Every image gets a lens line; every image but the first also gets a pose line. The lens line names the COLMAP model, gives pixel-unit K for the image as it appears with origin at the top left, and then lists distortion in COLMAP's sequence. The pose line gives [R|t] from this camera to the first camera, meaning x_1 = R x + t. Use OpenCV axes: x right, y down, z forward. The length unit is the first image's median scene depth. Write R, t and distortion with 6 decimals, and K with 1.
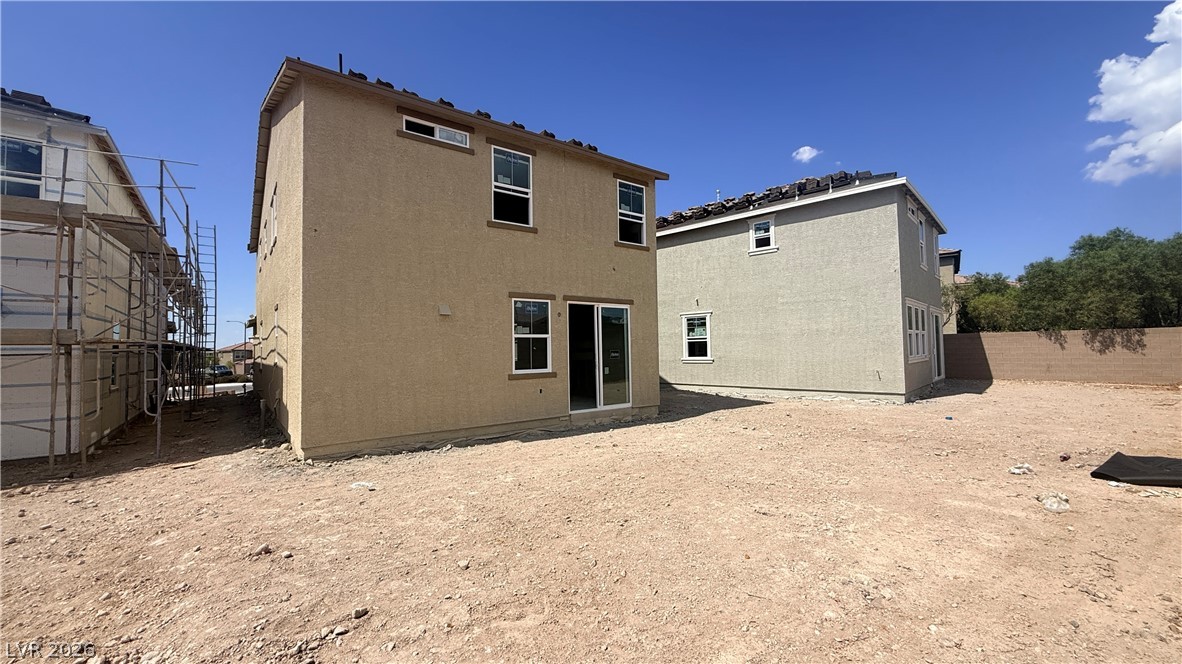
lens RADIAL K [[471.2, 0, 588.6], [0, 471.2, 330.2], [0, 0, 1]] dist [0.008908, -0.000128]
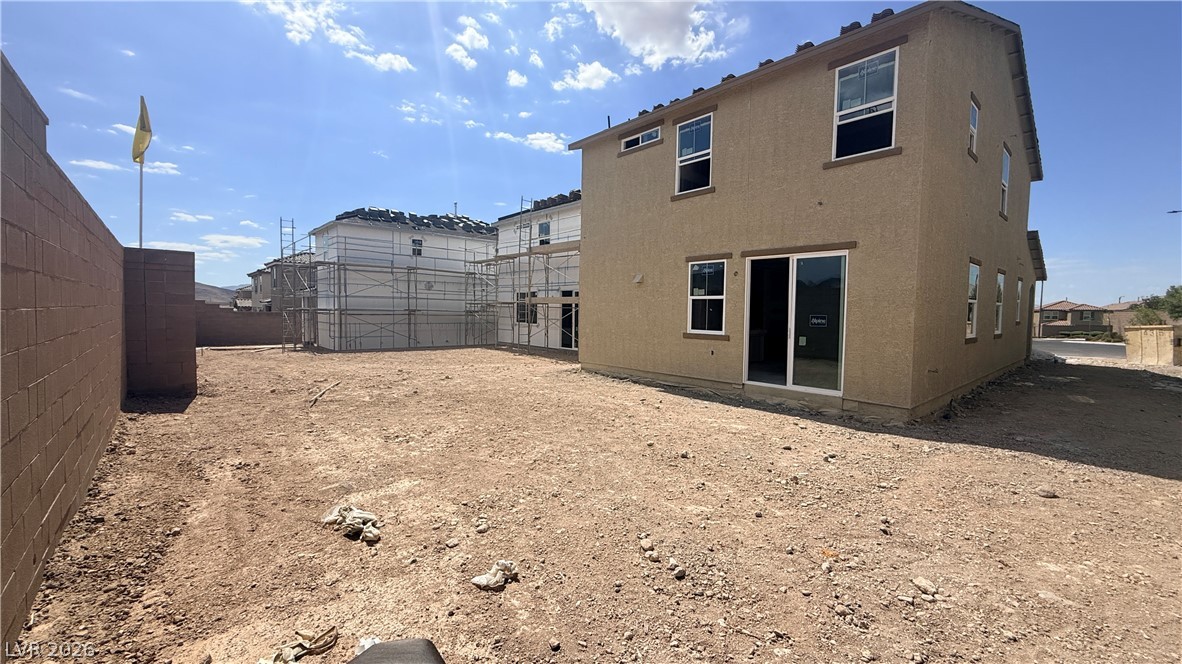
lens RADIAL K [[471.2, 0, 588.5], [0, 471.2, 331.8], [0, 0, 1]] dist [0.008908, -0.000128]
pose [[0.070624, 0.063559, -0.995476, 0.871110], [0.020872, 0.997655, 0.065179, 0.014479], [0.997285, -0.025381, 0.069132, 0.670840]]
